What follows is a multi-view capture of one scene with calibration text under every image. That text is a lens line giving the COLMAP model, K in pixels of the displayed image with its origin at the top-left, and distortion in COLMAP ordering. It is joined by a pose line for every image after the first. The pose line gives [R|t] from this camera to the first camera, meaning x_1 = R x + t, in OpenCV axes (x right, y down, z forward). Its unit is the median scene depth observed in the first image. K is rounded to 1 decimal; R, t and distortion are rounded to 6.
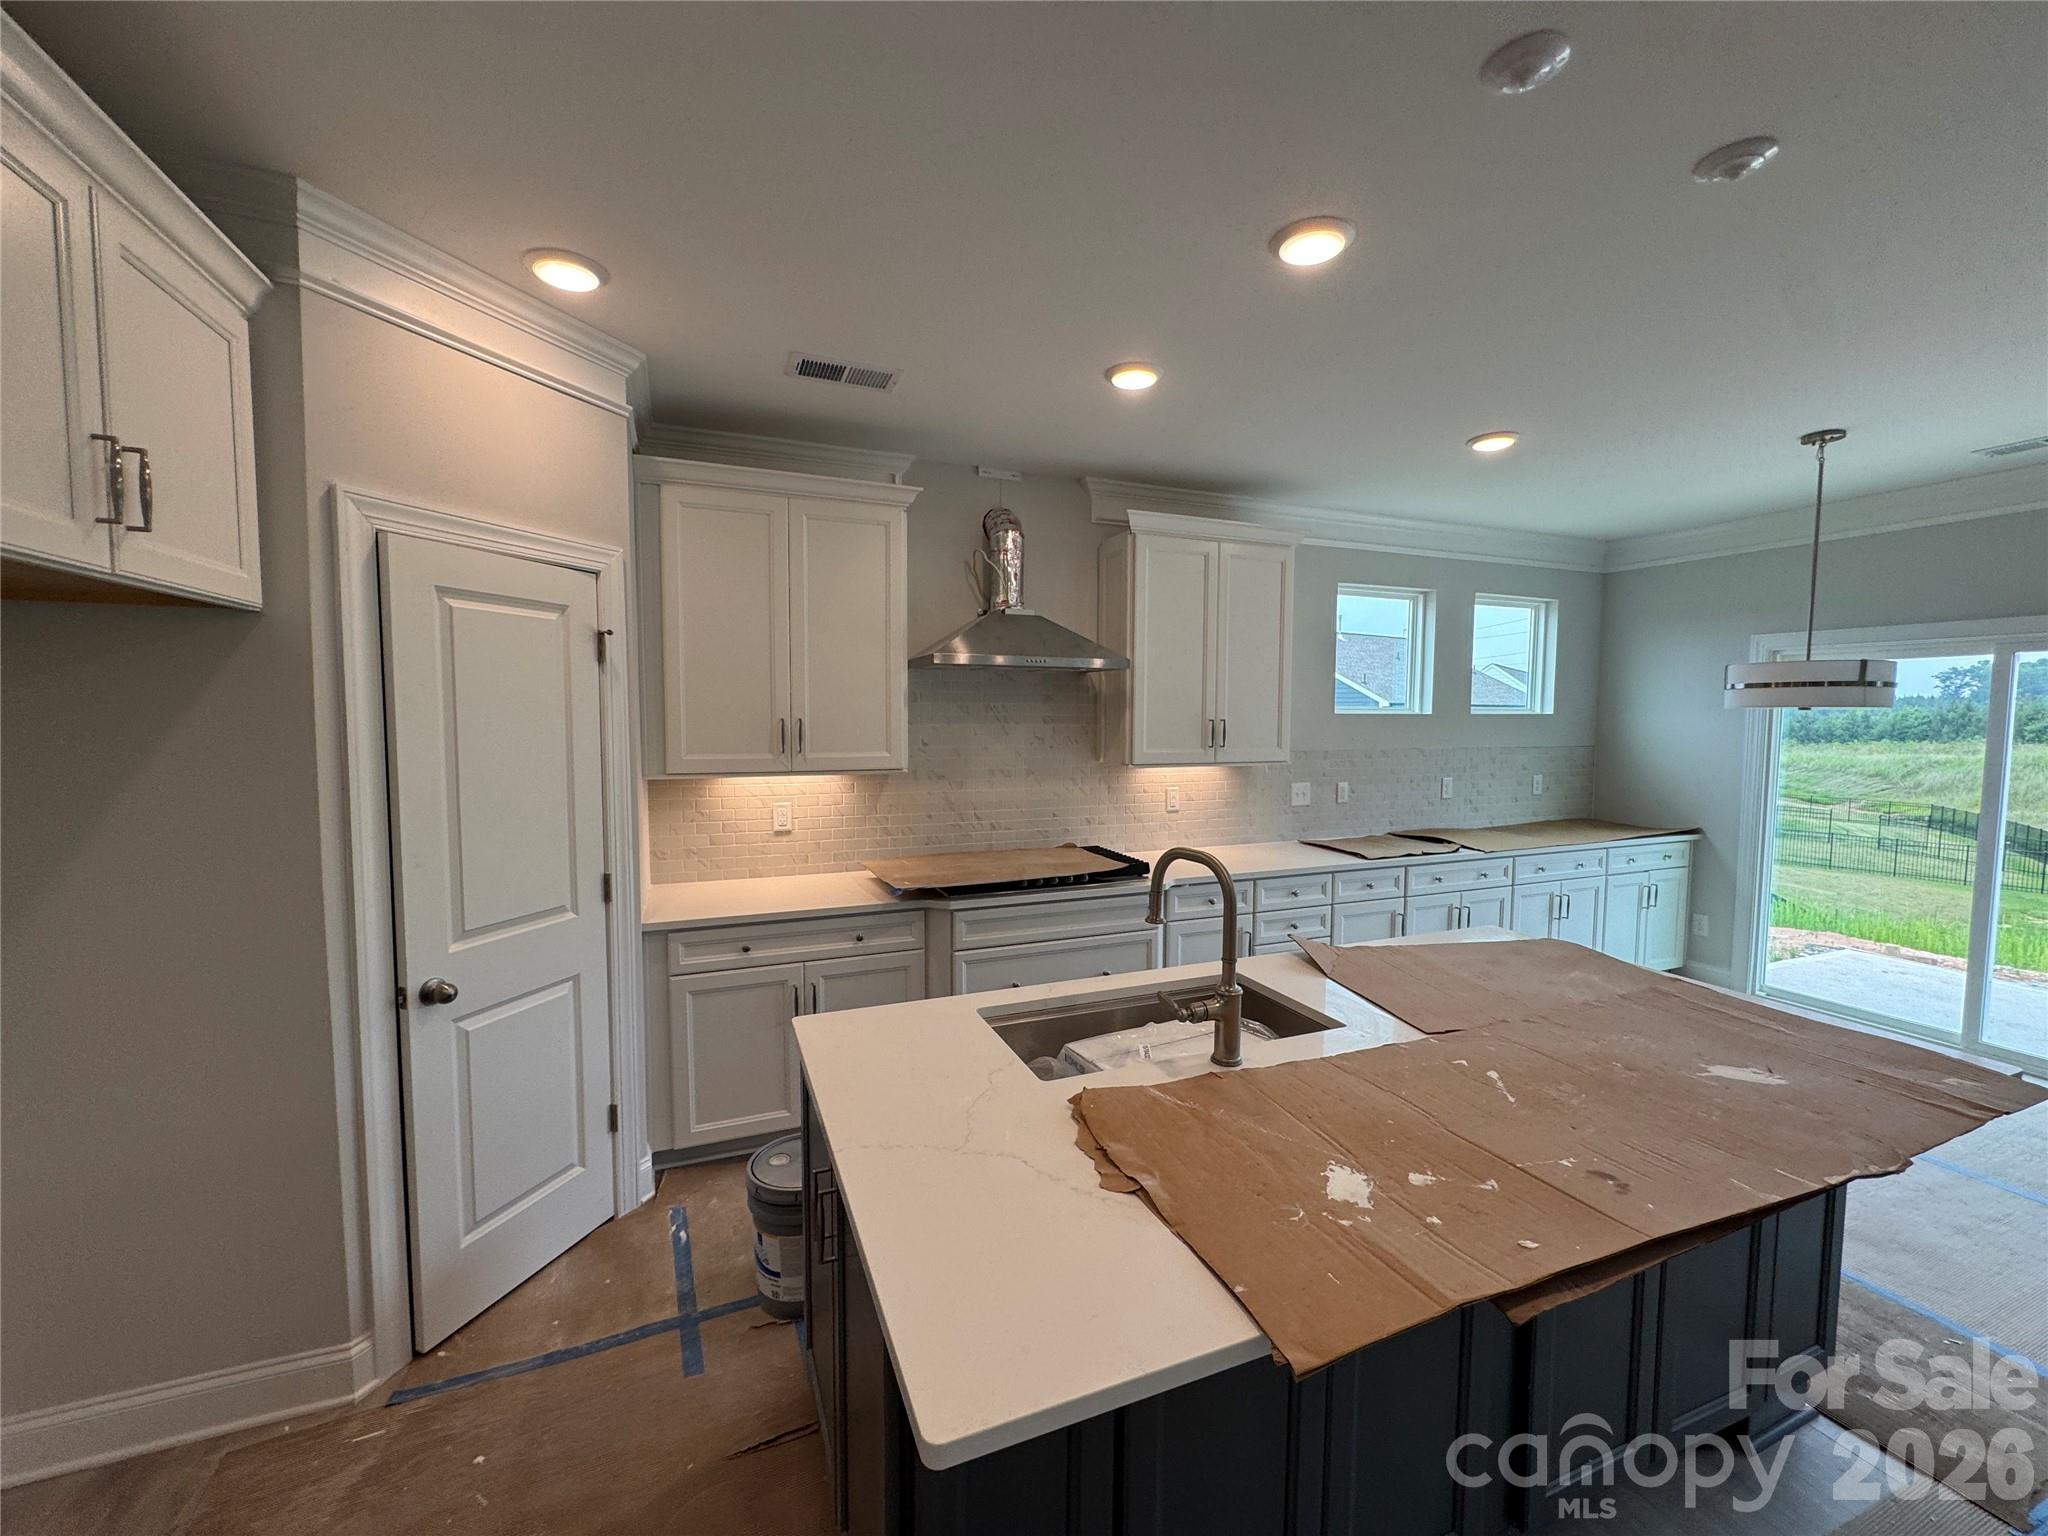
lens RADIAL K [[818.8, 0, 1035.4], [0, 818.8, 761.5], [0, 0, 1]] dist [-0.000315, 0.000004]
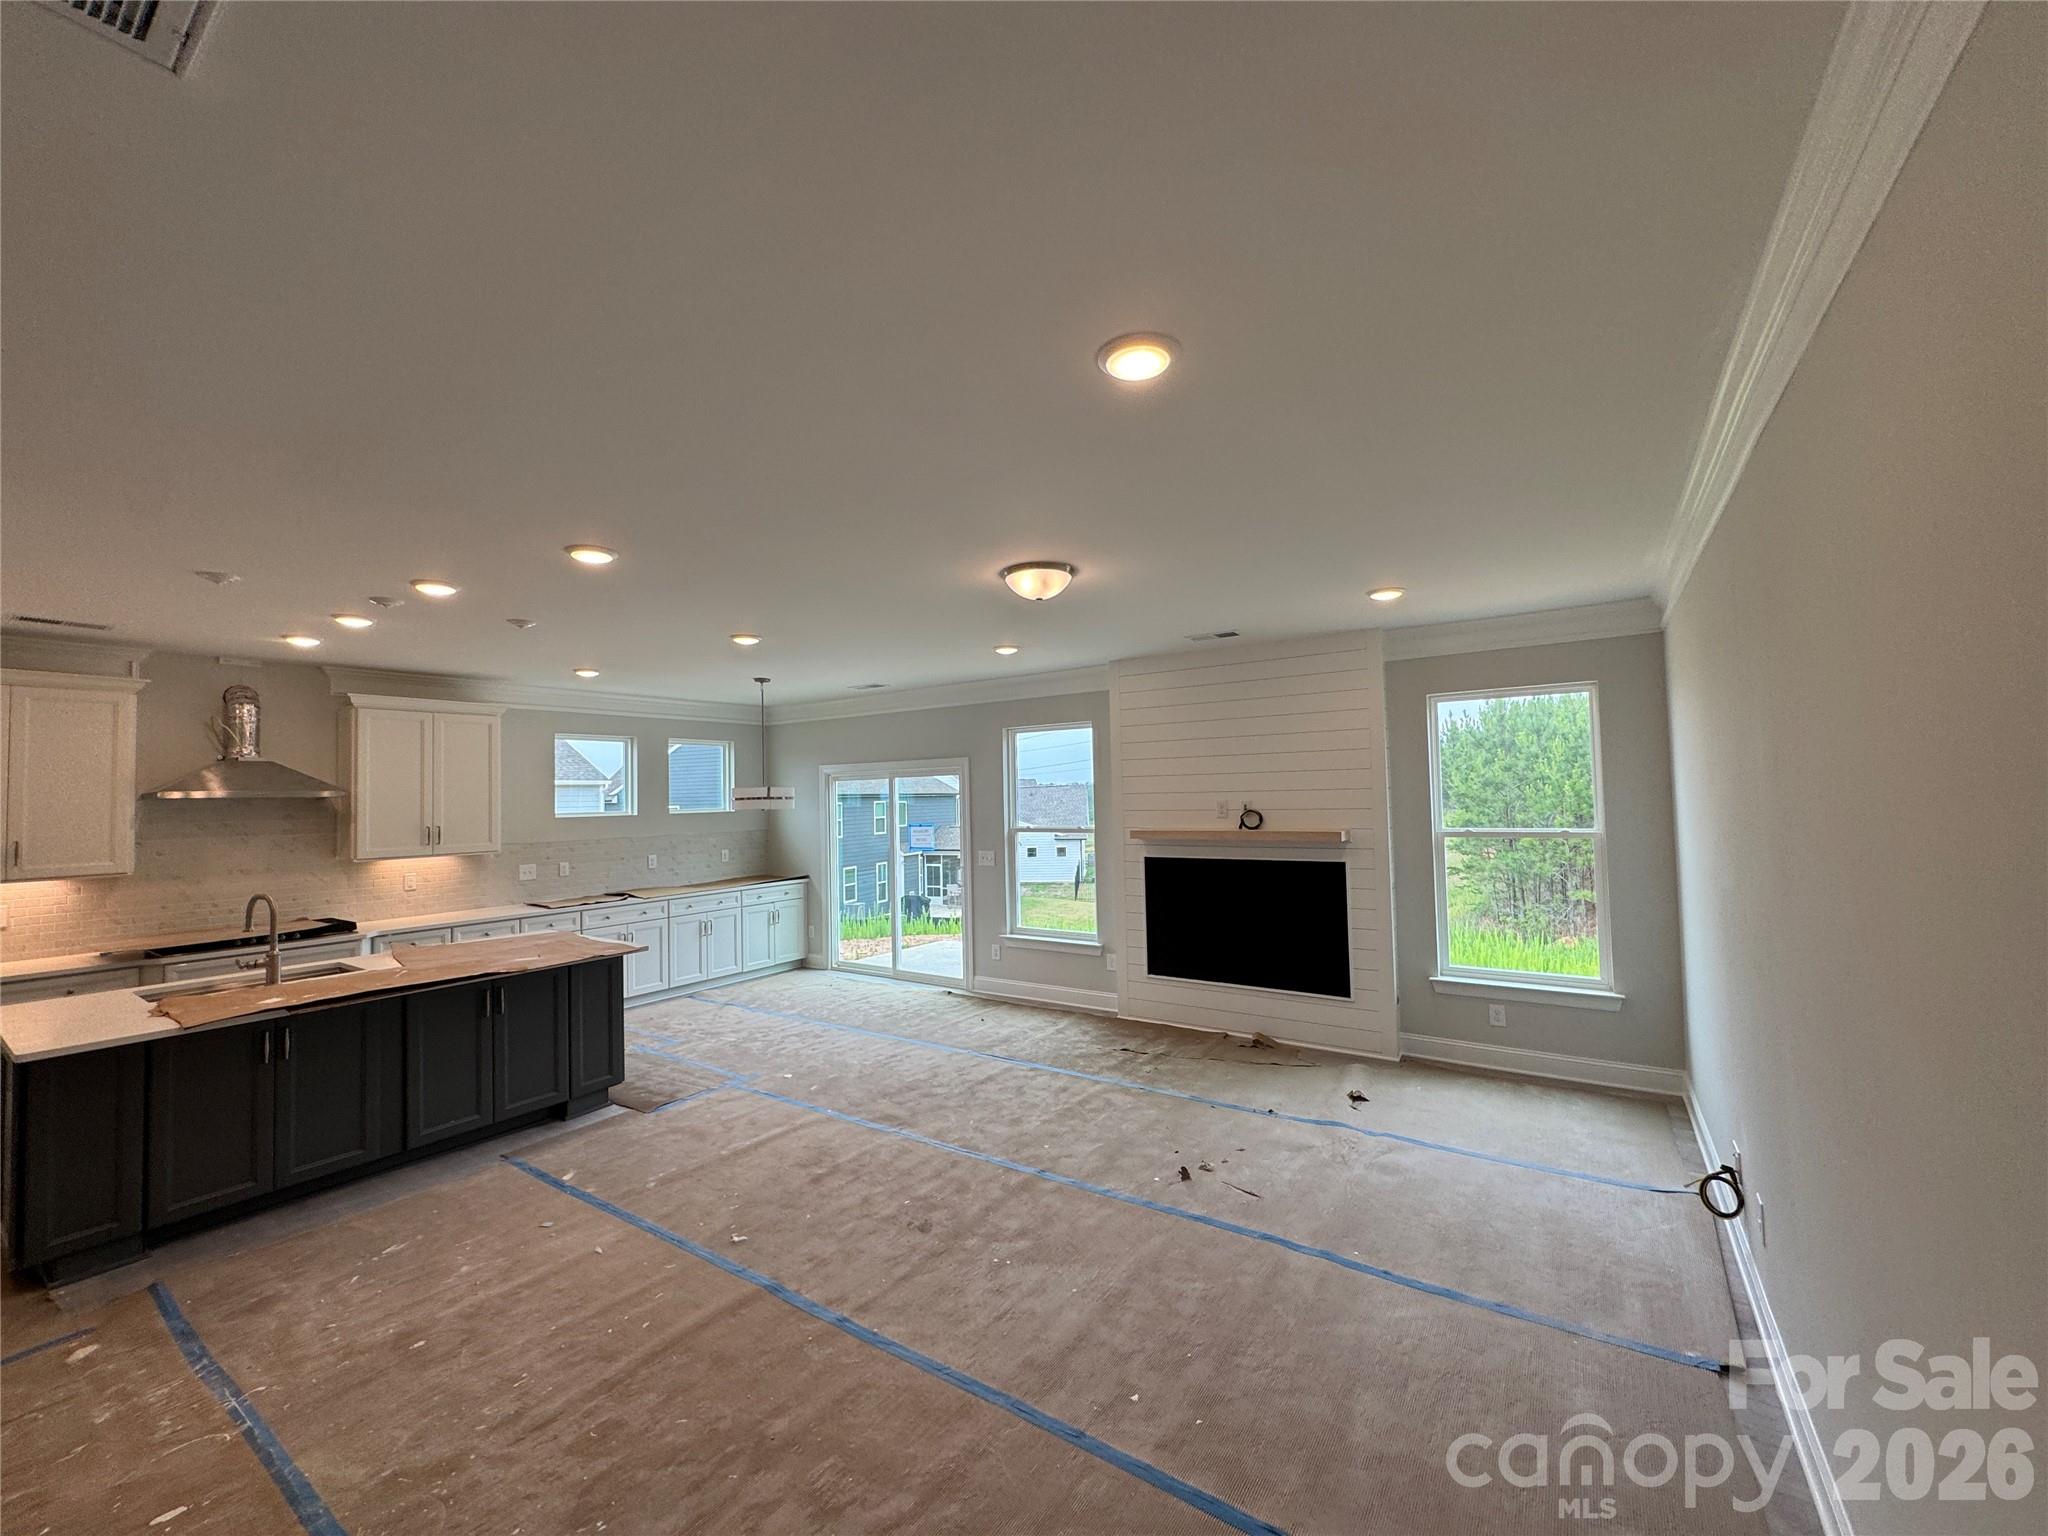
lens RADIAL K [[803.7, 0, 1021.4], [0, 803.7, 768.3], [0, 0, 1]] dist [-0.005510, 0.000102]
pose [[0.837237, -0.004419, 0.546823, 0.462194], [0.060480, 0.994581, -0.084562, 0.048732], [-0.543486, 0.103870, 0.832967, -1.230543]]
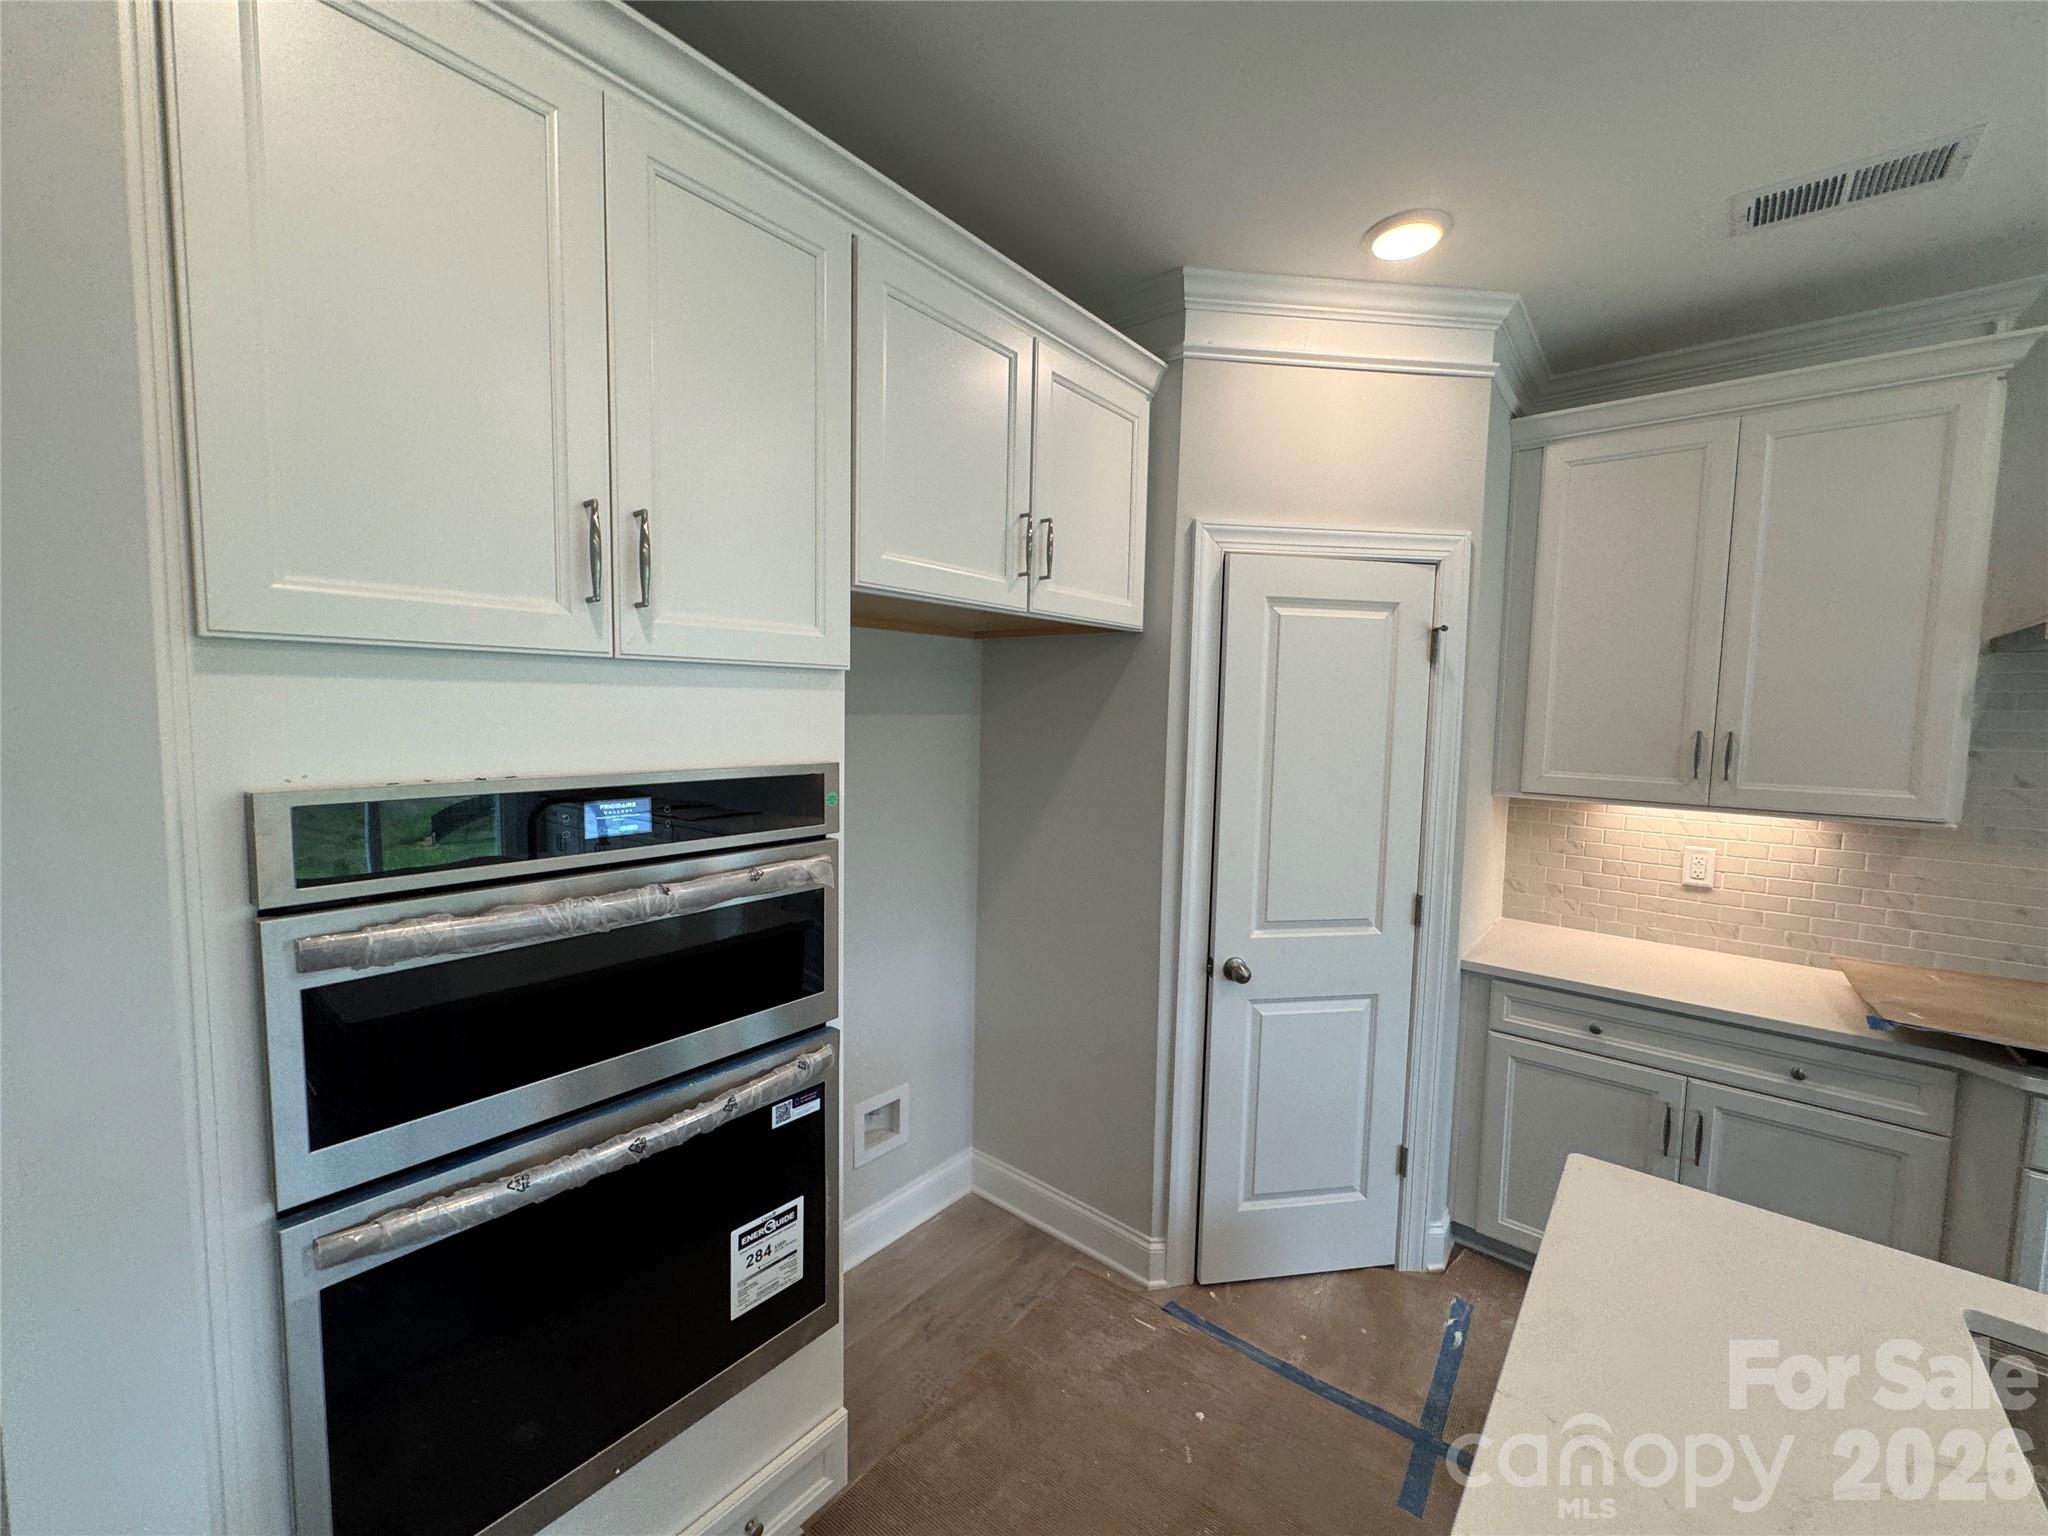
lens RADIAL K [[820.5, 0, 1020.8], [0, 820.5, 765.4], [0, 0, 1]] dist [-0.001812, 0.000124]
pose [[0.461588, 0.069341, -0.884380, 0.061433], [-0.070535, 0.996653, 0.041330, -0.011580], [0.884286, 0.043303, 0.464934, 0.163444]]
